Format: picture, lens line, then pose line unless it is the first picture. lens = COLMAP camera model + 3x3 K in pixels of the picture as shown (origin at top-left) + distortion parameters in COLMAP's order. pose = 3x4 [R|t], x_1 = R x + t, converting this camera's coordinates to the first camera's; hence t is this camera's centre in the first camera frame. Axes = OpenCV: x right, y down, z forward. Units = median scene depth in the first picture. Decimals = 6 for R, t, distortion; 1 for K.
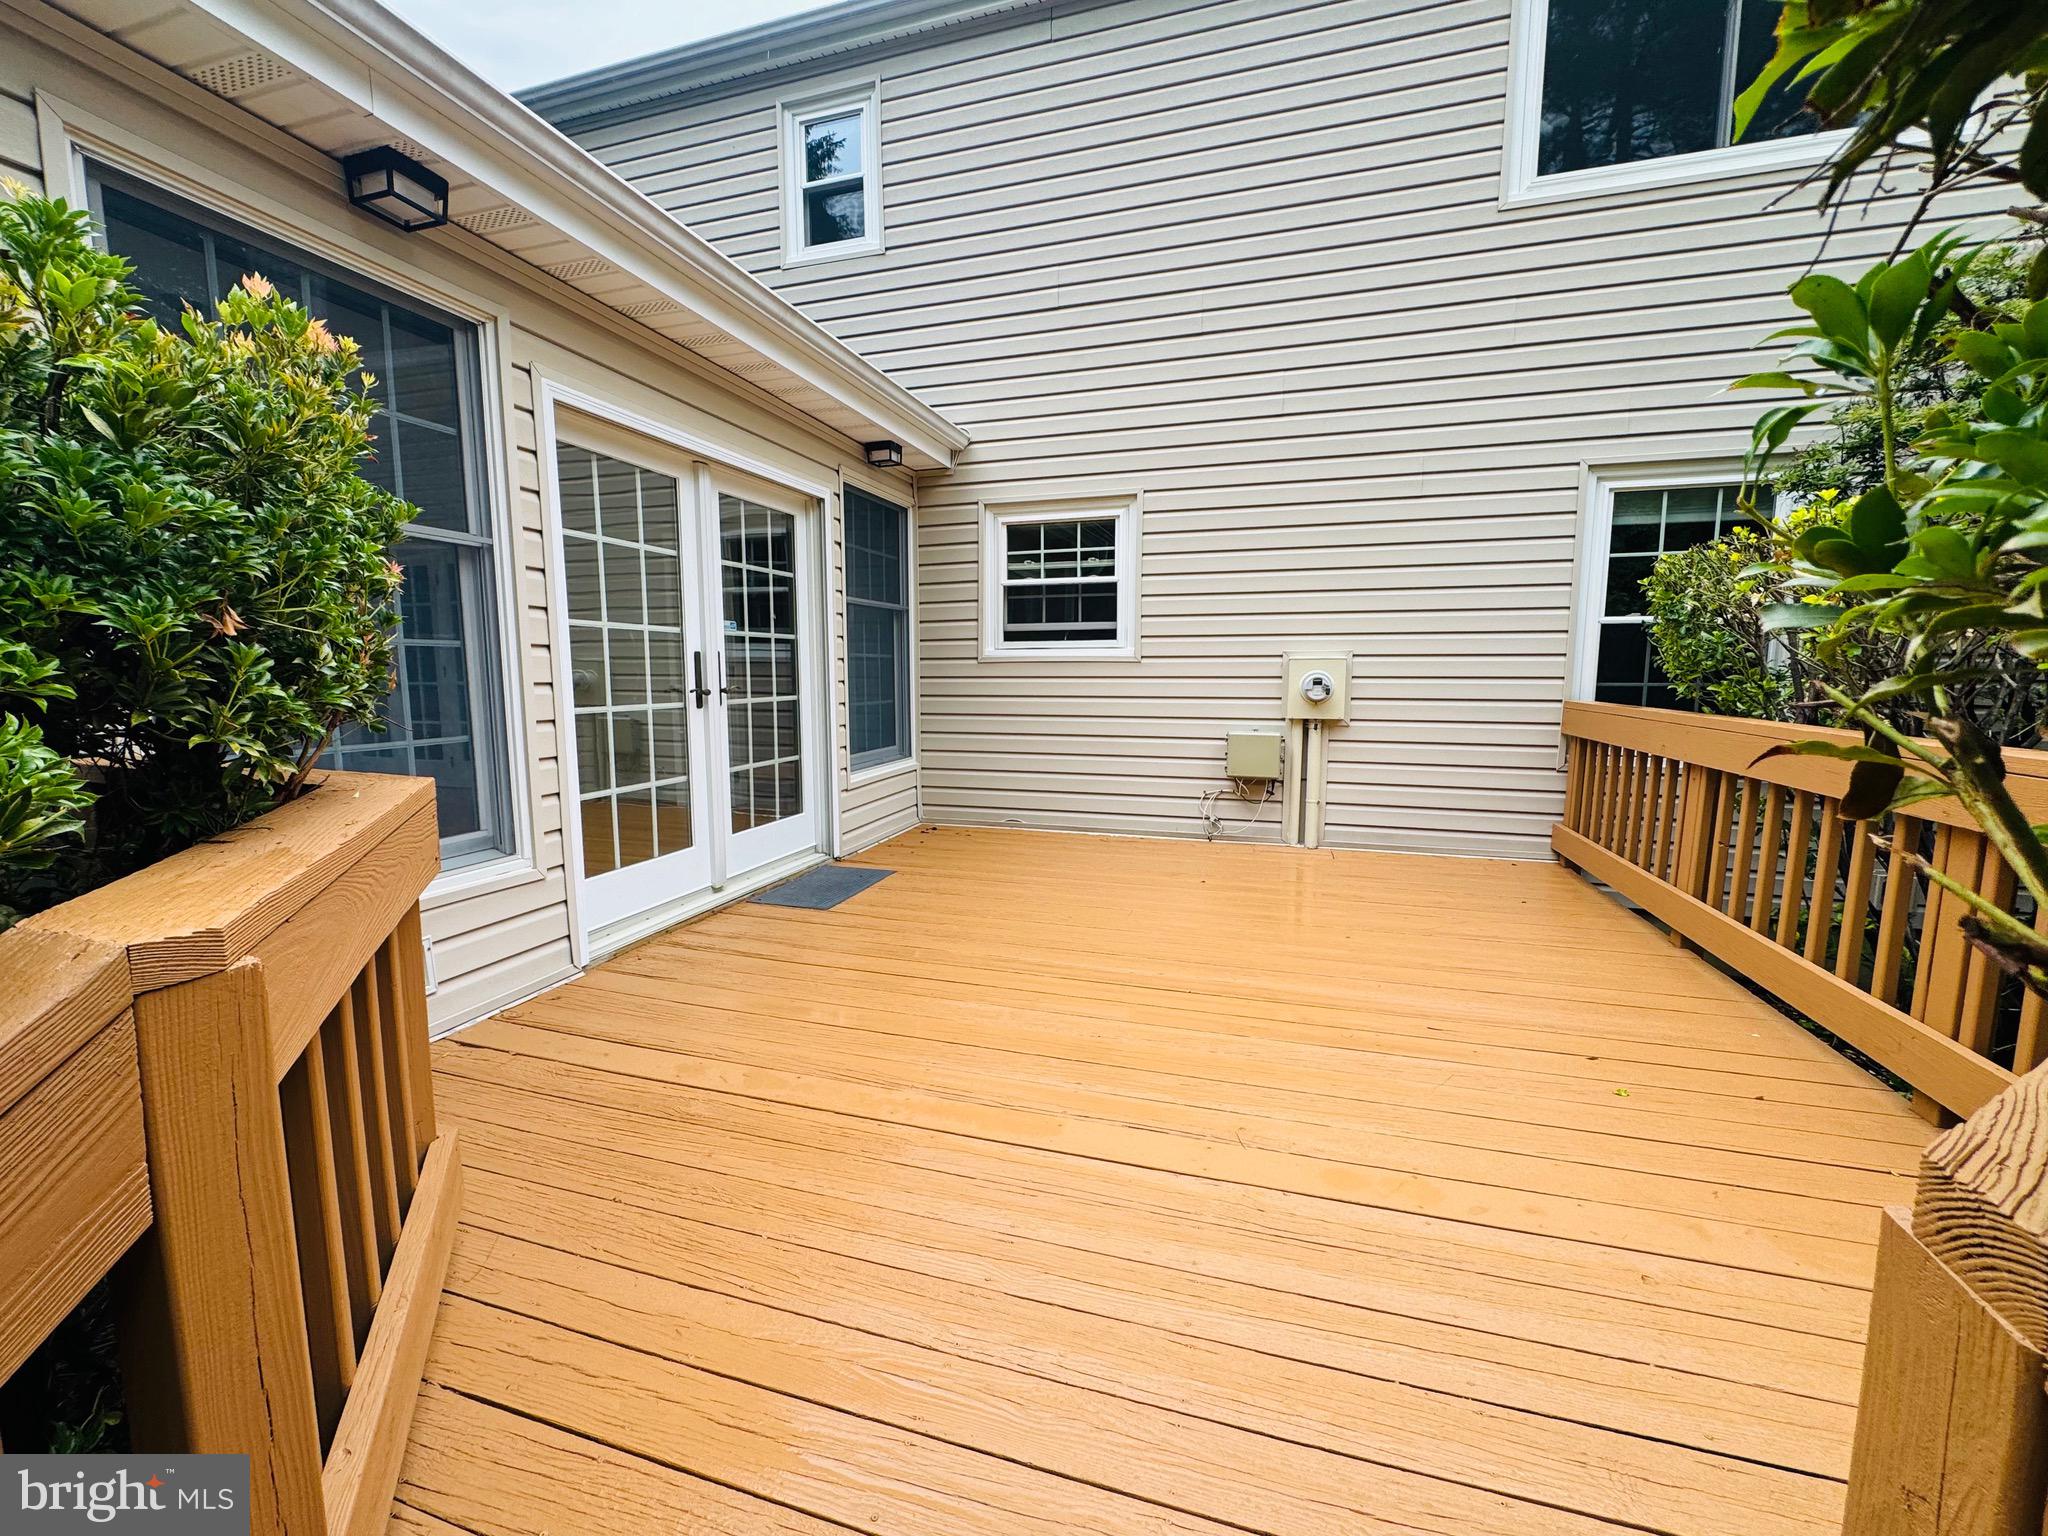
lens RADIAL K [[810.6, 0, 1025.9], [0, 810.6, 761.4], [0, 0, 1]] dist [-0.000616, -0.000238]
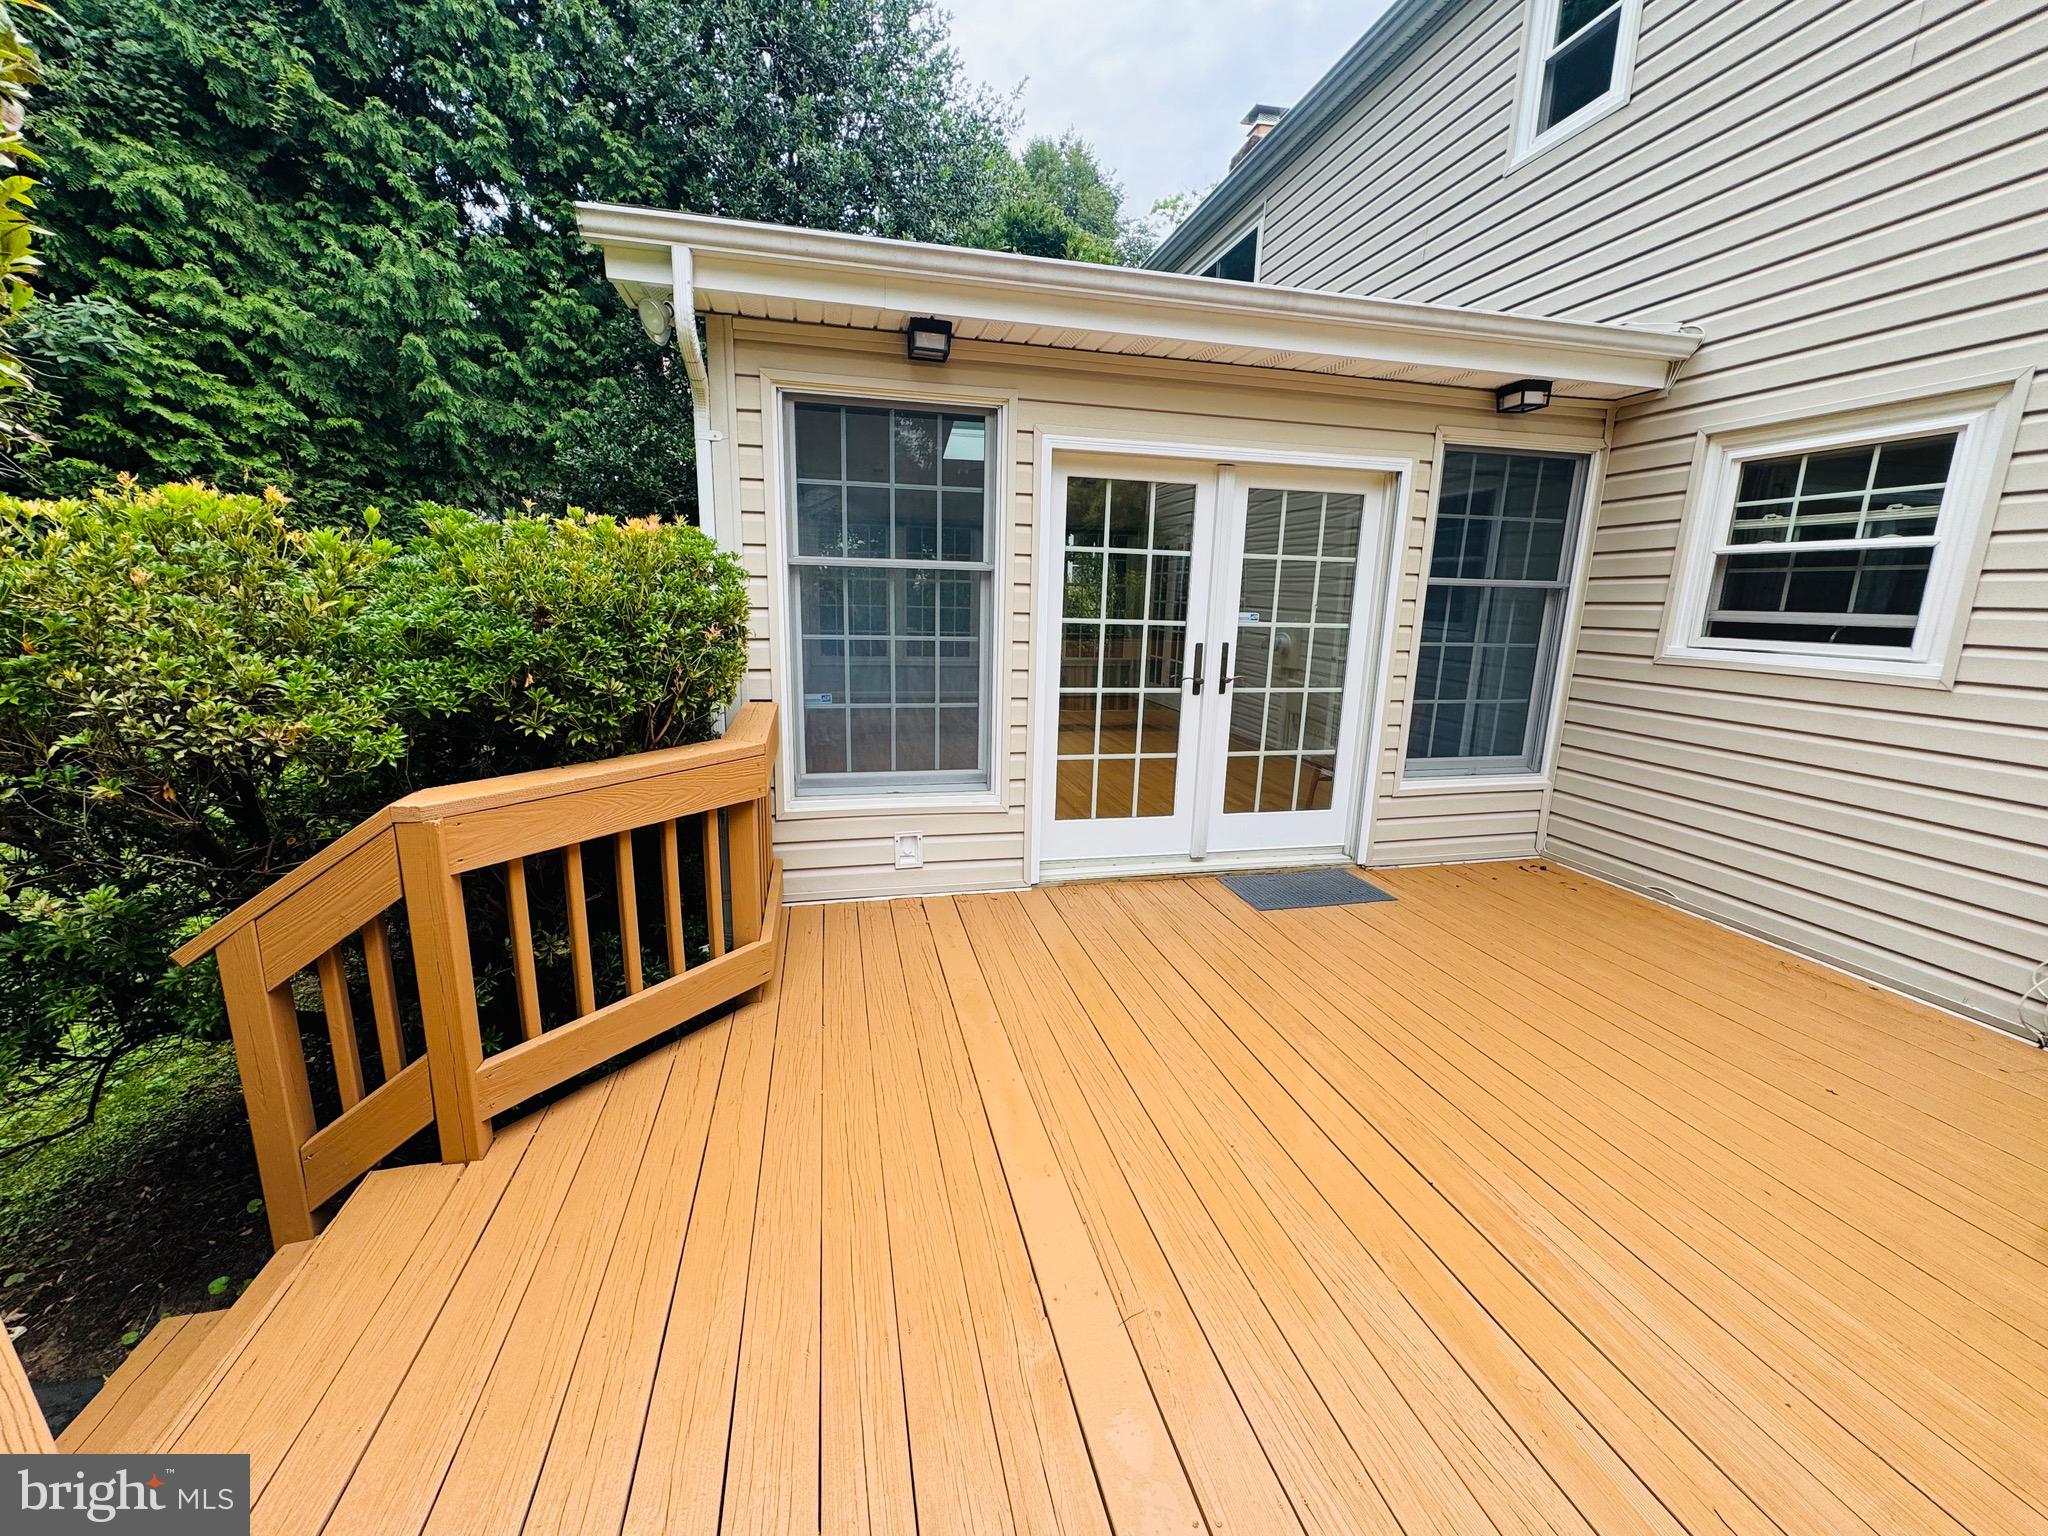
lens RADIAL K [[810.6, 0, 1025.9], [0, 810.6, 761.4], [0, 0, 1]] dist [-0.000616, -0.000238]
pose [[0.507227, 0.190861, -0.840412, 0.340540], [-0.124986, 0.981150, 0.147388, -0.089417], [0.852701, 0.030280, 0.521521, 0.189785]]
